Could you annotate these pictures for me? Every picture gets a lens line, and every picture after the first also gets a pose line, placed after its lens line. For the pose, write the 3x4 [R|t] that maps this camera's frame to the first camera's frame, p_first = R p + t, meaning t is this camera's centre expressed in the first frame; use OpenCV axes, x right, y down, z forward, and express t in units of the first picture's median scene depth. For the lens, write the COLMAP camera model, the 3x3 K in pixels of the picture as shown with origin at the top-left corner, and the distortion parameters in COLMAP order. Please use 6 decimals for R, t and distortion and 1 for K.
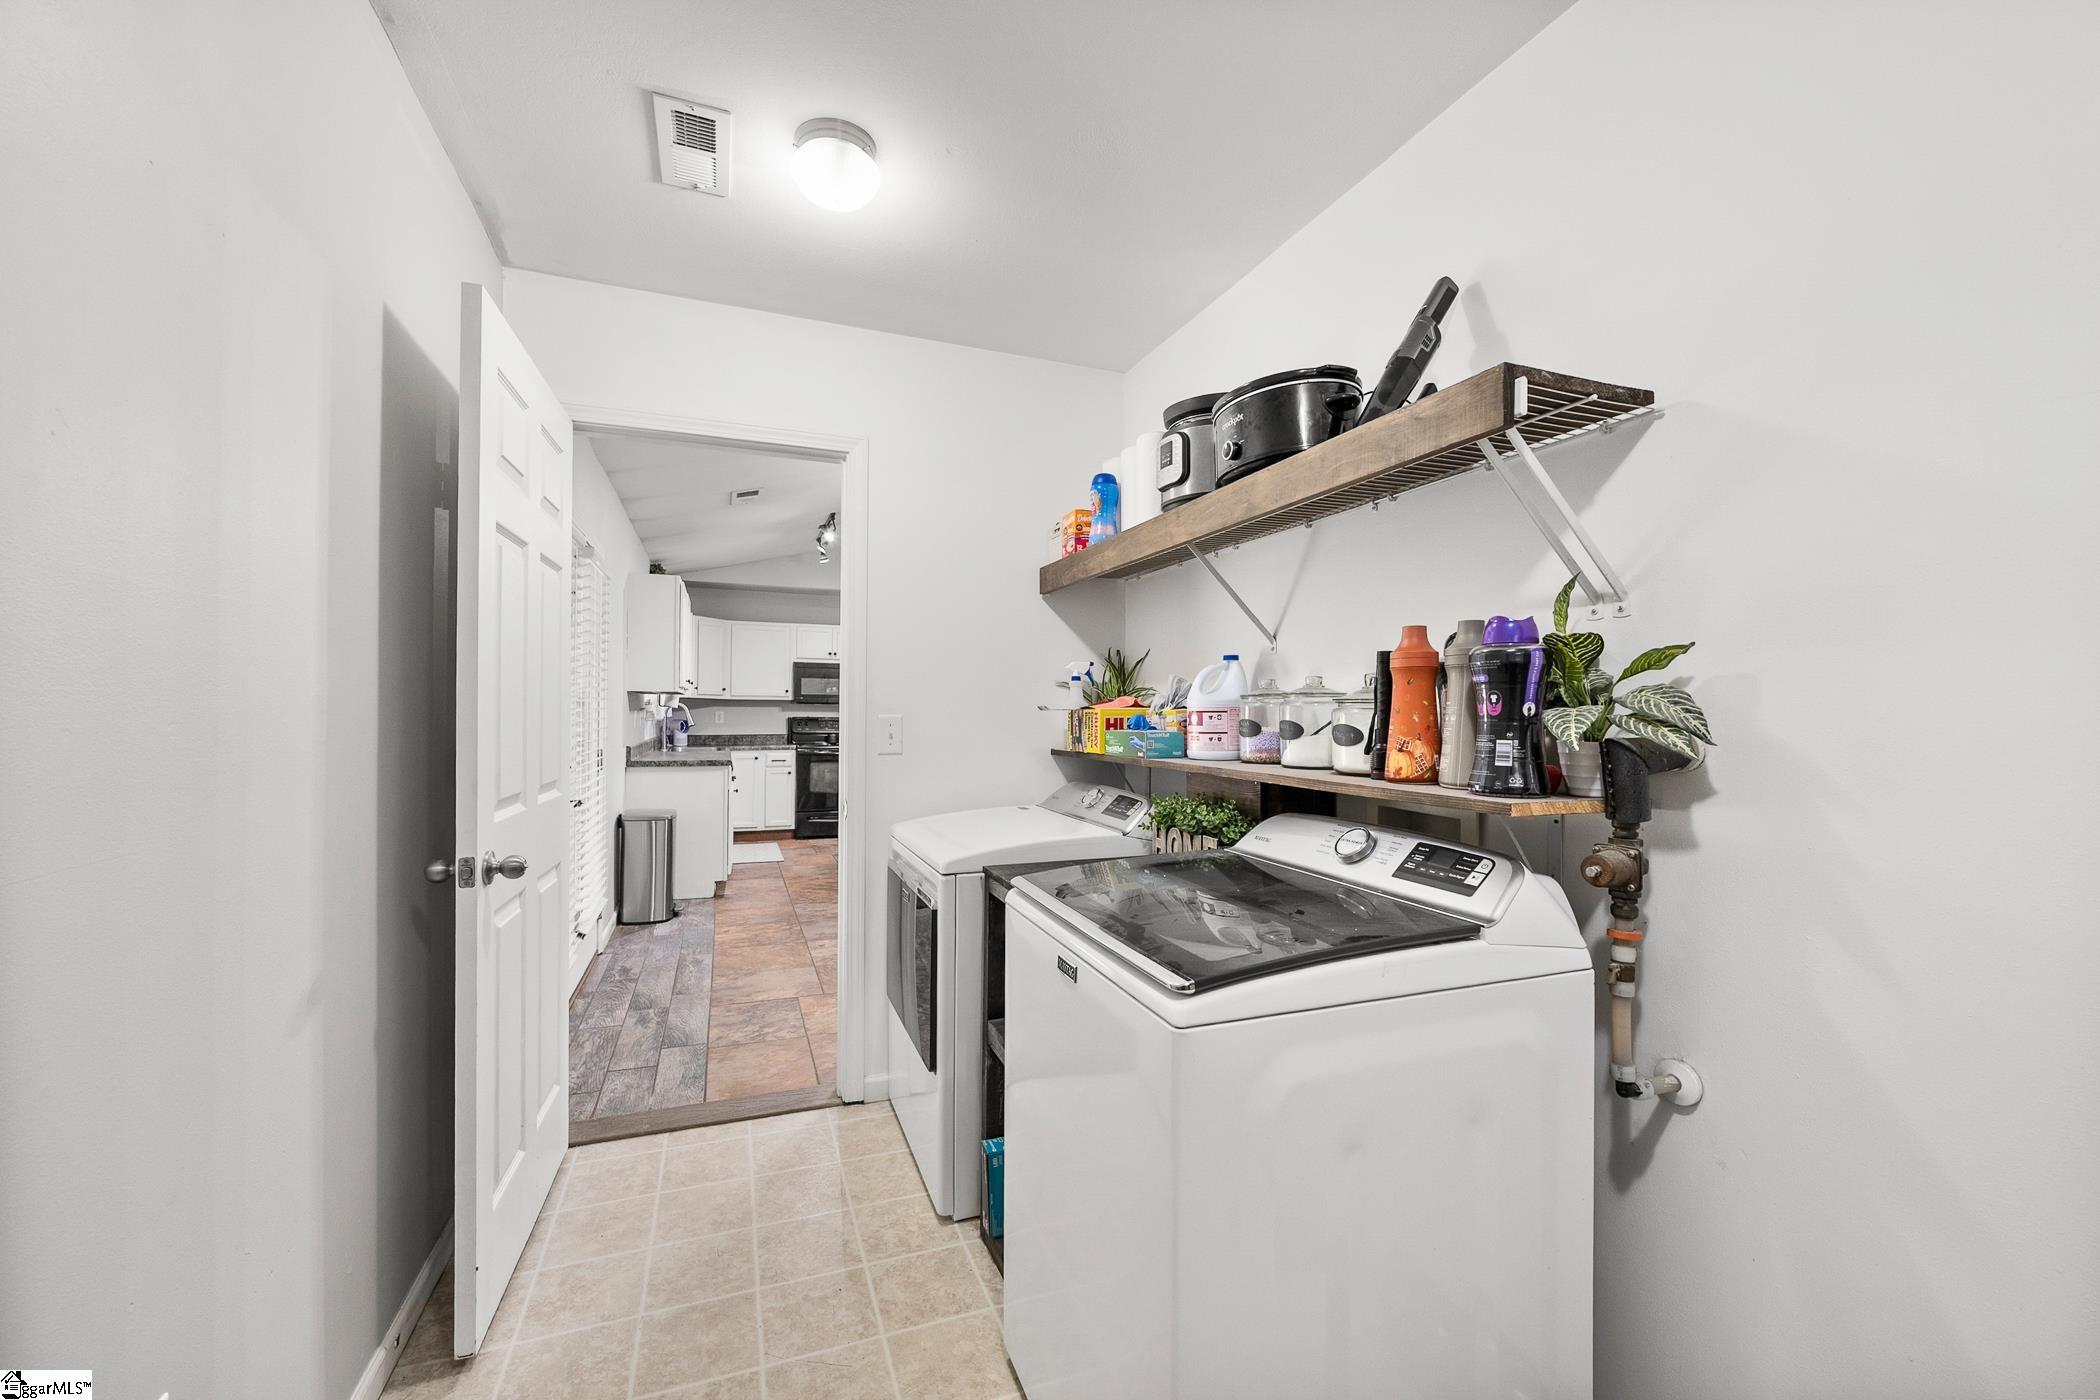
lens RADIAL K [[825.9, 0, 1050.0], [0, 825.9, 700.0], [0, 0, 1]] dist [-0.001411, -0.000180]
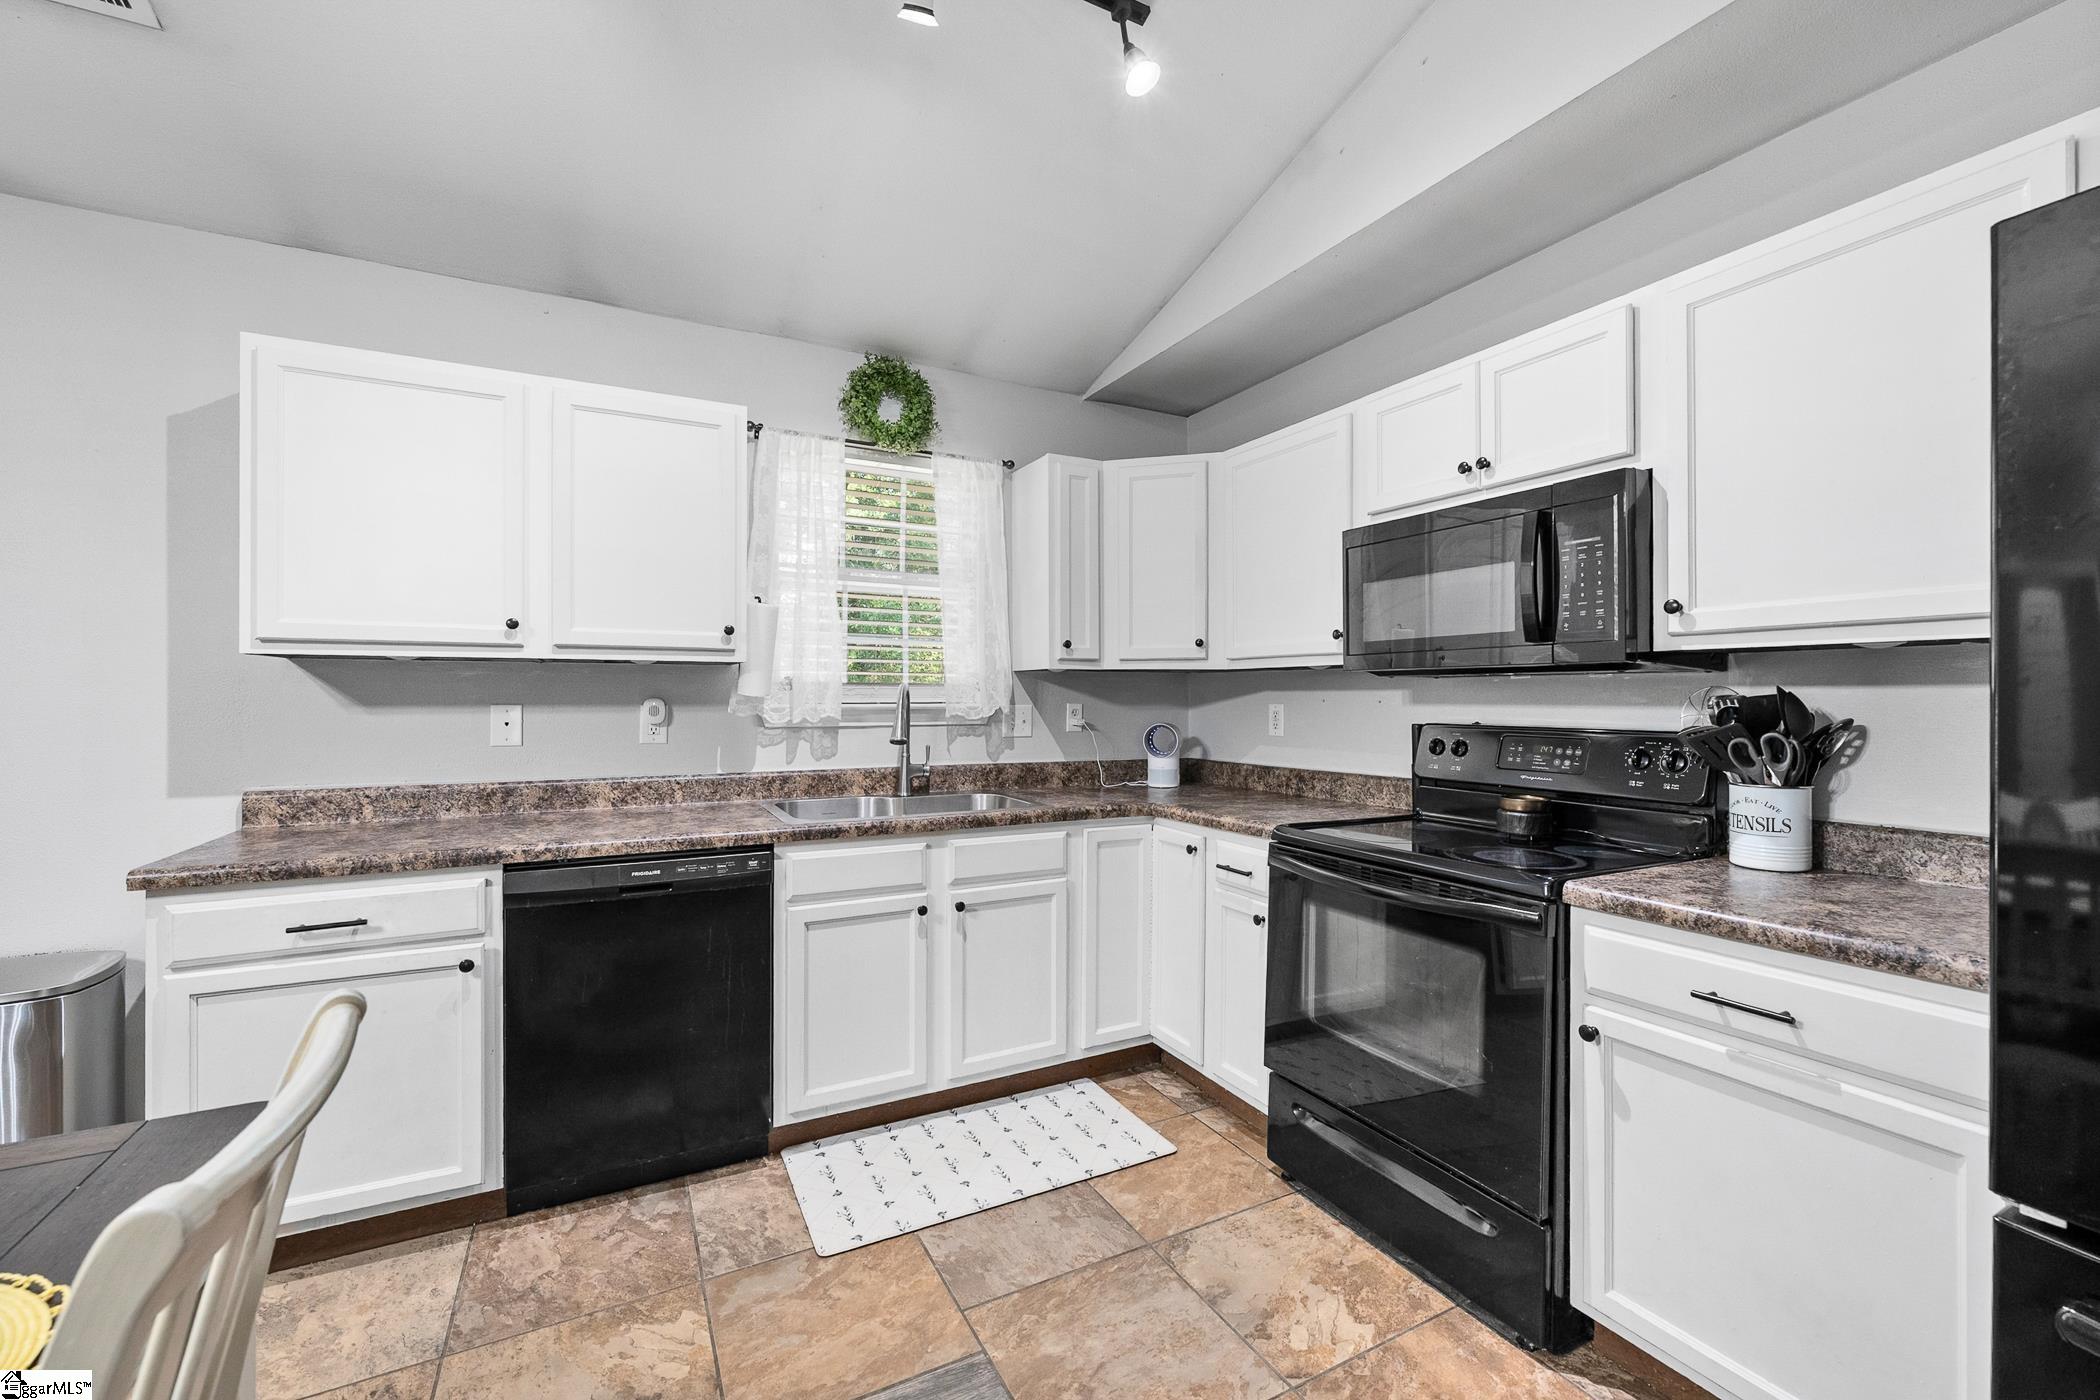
lens RADIAL K [[847.9, 0, 1045.7], [0, 847.9, 692.9], [0, 0, 1]] dist [-0.002620, -0.000375]
pose [[0.109455, -0.012844, -0.993909, -0.032716], [0.015474, 0.999817, -0.011217, 0.012162], [0.993871, -0.014152, 0.109634, 0.884221]]
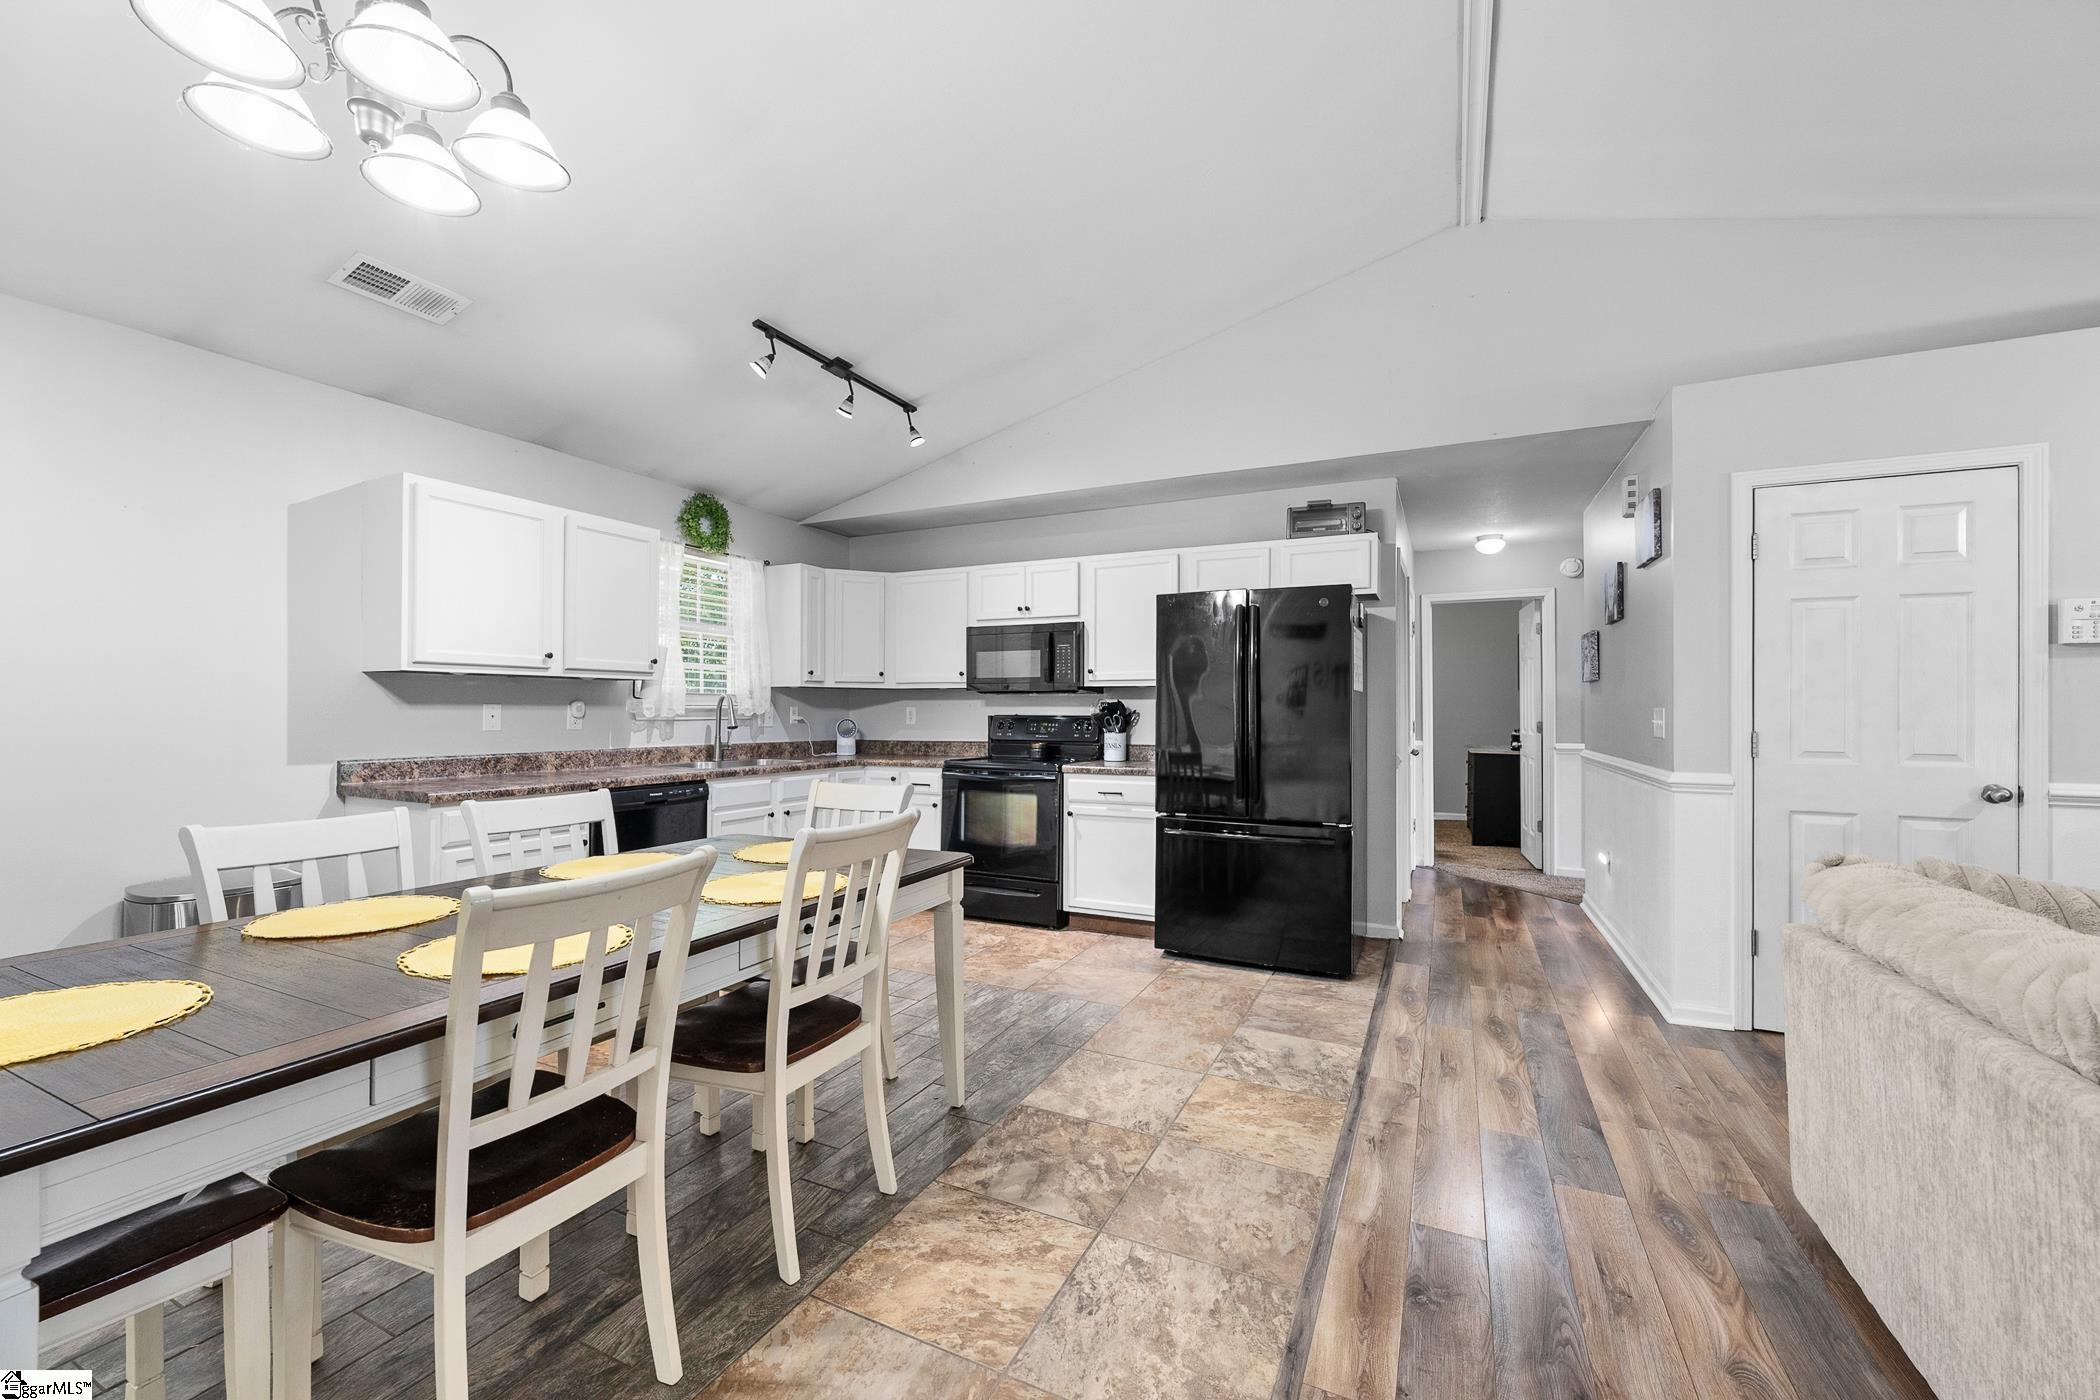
lens RADIAL K [[825.9, 0, 1050.0], [0, 825.9, 700.0], [0, 0, 1]] dist [-0.001411, -0.000180]
pose [[0.683345, -0.016148, -0.729917, 0.190655], [0.014065, 0.999861, -0.008952, 0.016307], [0.729960, -0.004149, 0.683477, 0.633608]]
